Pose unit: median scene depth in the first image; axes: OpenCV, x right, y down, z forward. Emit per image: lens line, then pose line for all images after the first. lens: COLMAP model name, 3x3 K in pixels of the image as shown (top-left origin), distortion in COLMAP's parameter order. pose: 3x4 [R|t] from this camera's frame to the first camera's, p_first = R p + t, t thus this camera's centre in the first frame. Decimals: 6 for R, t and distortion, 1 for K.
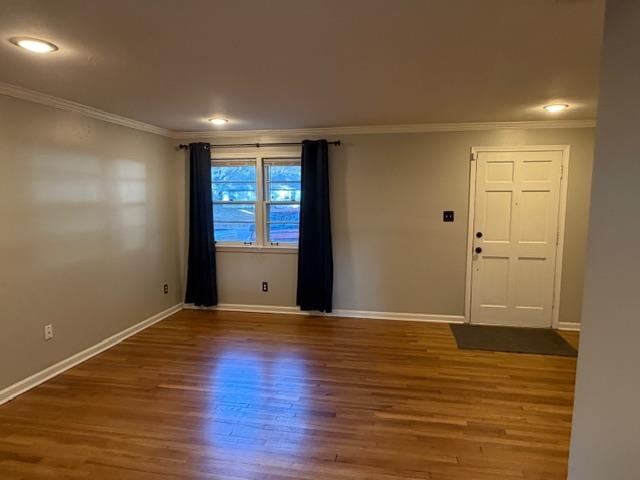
lens RADIAL K [[391.0, 0, 320.0], [0, 391.0, 240.0], [0, 0, 1]] dist [0.002091, 0.002747]
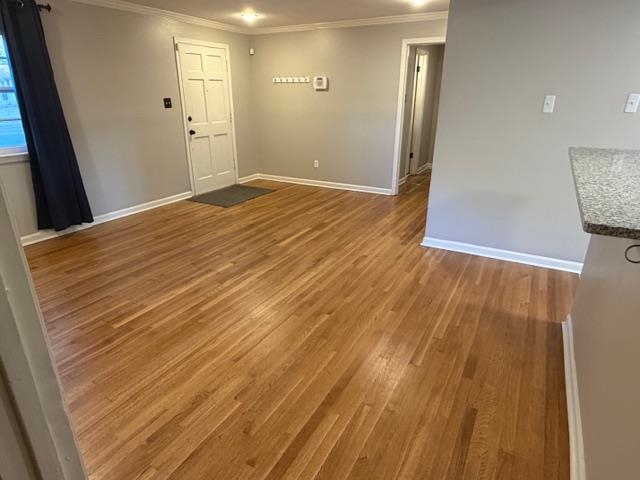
lens RADIAL K [[397.9, 0, 320.0], [0, 397.9, 240.0], [0, 0, 1]] dist [-0.017967, -0.000671]
pose [[0.300827, -0.326998, 0.895866, -0.676780], [0.100237, 0.945017, 0.311280, -0.000693], [-0.948396, -0.003842, 0.317064, 0.255482]]
